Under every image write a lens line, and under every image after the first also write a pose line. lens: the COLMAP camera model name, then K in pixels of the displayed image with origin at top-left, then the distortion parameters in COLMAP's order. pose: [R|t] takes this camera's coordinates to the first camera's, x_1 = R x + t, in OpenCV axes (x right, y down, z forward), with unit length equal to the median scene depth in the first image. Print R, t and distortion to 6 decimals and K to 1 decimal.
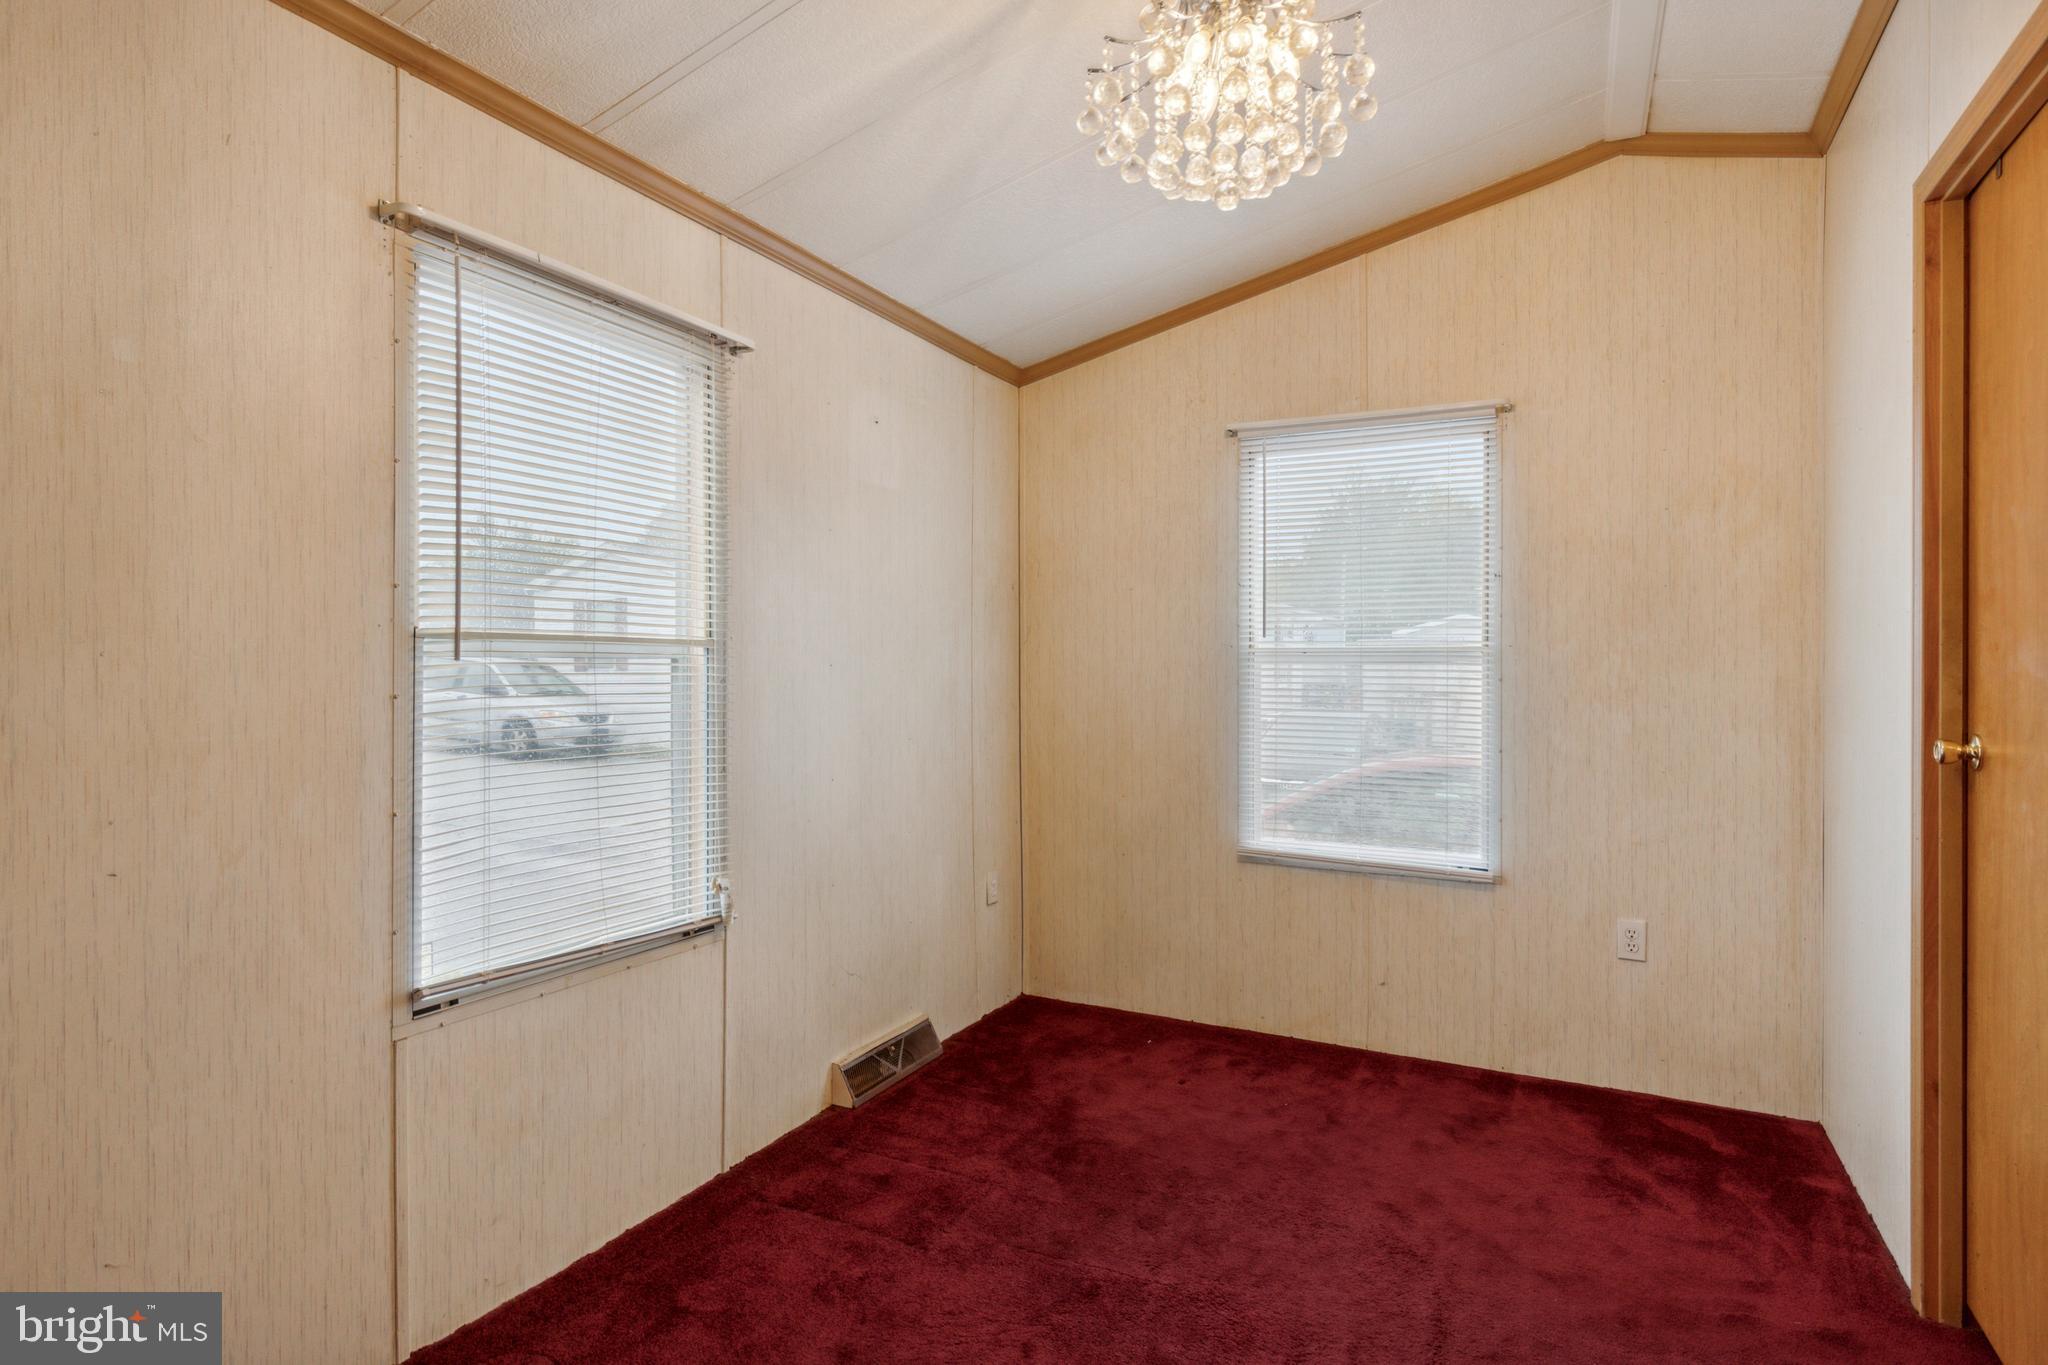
lens RADIAL K [[1066.1, 0, 1035.5], [0, 1066.1, 678.4], [0, 0, 1]] dist [0.000965, -0.000879]
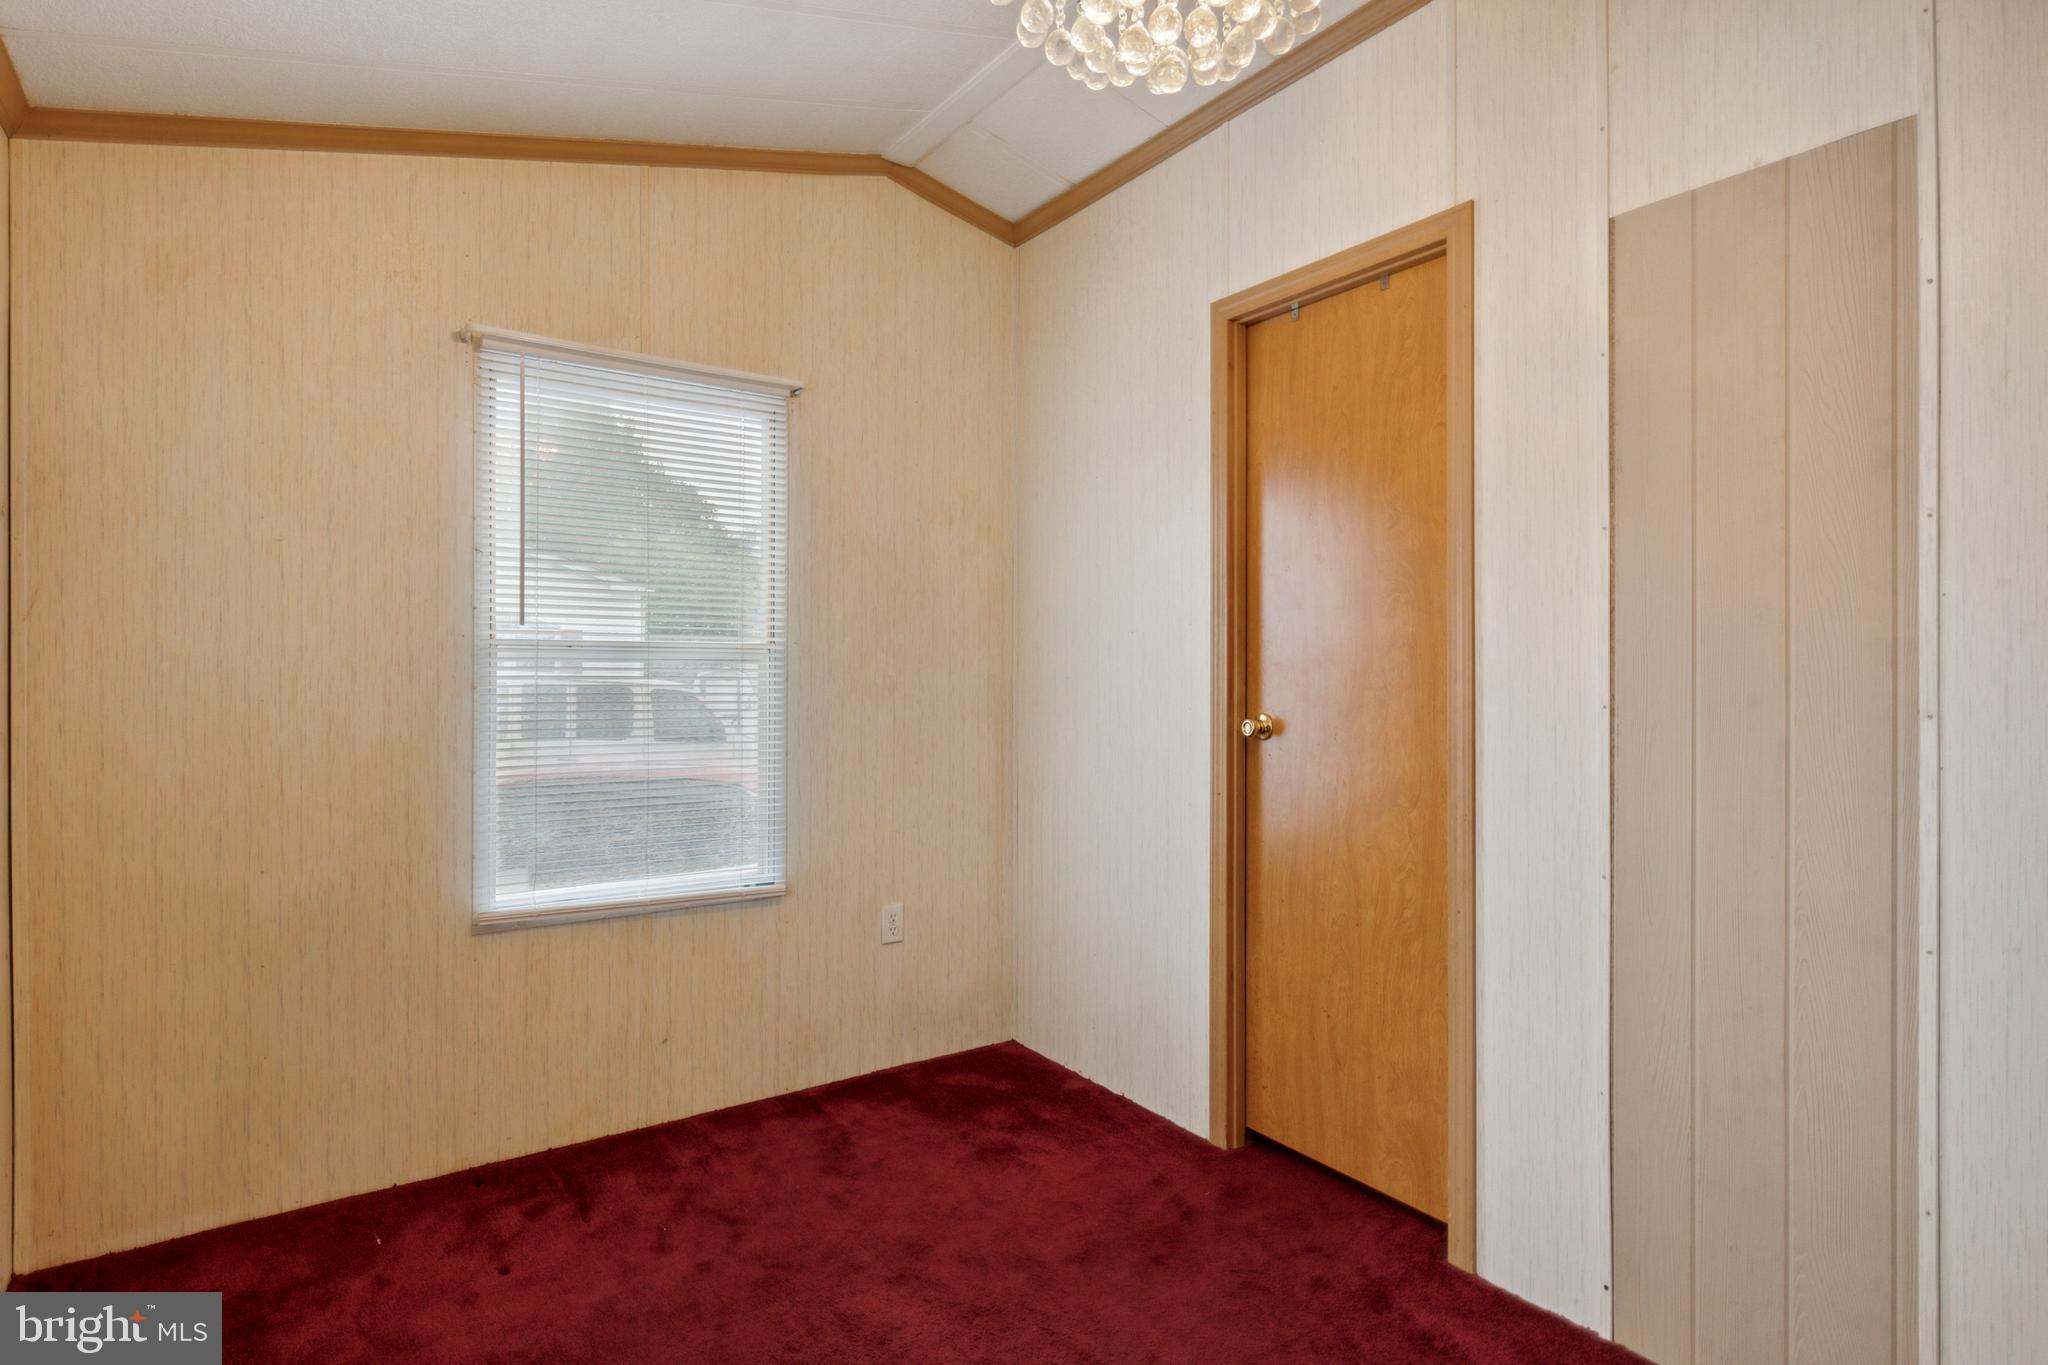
lens RADIAL K [[1066.1, 0, 1013.6], [0, 1066.1, 673.4], [0, 0, 1]] dist [0.000965, -0.000879]
pose [[0.477018, -0.005439, 0.878877, -0.310364], [0.008225, 0.999965, 0.001725, -0.003335], [-0.878855, 0.006406, 0.477046, 0.389136]]
